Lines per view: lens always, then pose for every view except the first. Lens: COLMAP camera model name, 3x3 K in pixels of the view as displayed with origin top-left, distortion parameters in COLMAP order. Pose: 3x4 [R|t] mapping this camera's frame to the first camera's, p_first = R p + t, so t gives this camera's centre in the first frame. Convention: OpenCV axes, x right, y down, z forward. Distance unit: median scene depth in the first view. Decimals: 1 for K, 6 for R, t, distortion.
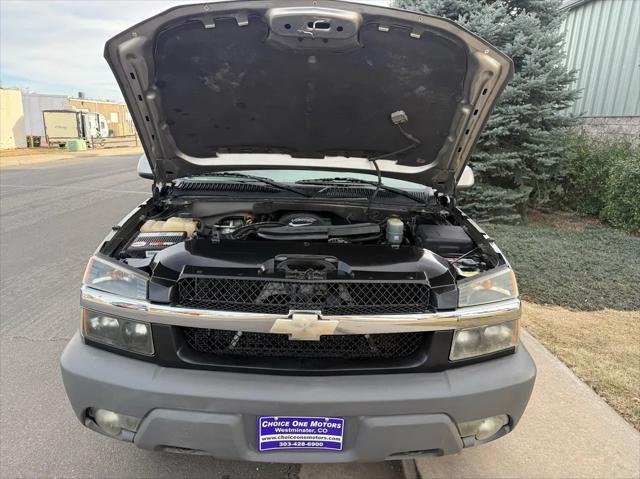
lens RADIAL K [[455.3, 0, 314.3], [0, 455.3, 239.0], [0, 0, 1]] dist [0.049112, -0.062512]
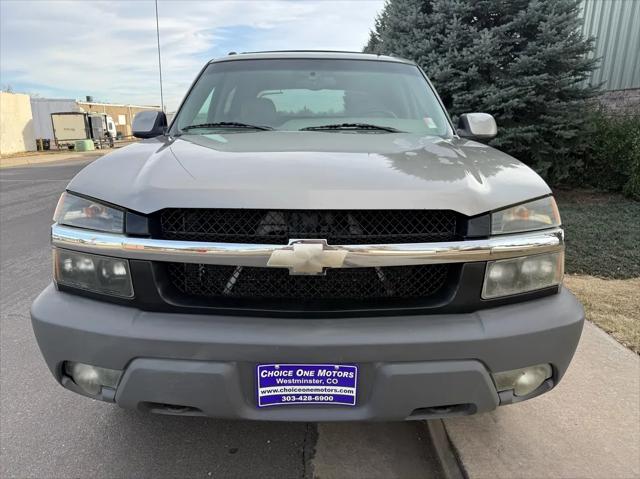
lens RADIAL K [[460.8, 0, 307.7], [0, 460.8, 235.3], [0, 0, 1]] dist [0.009101, -0.007761]
pose [[0.999107, -0.024702, -0.034274, 0.007888], [0.024595, 0.999691, -0.003541, 0.137012], [0.034351, 0.002694, 0.999406, 0.135789]]
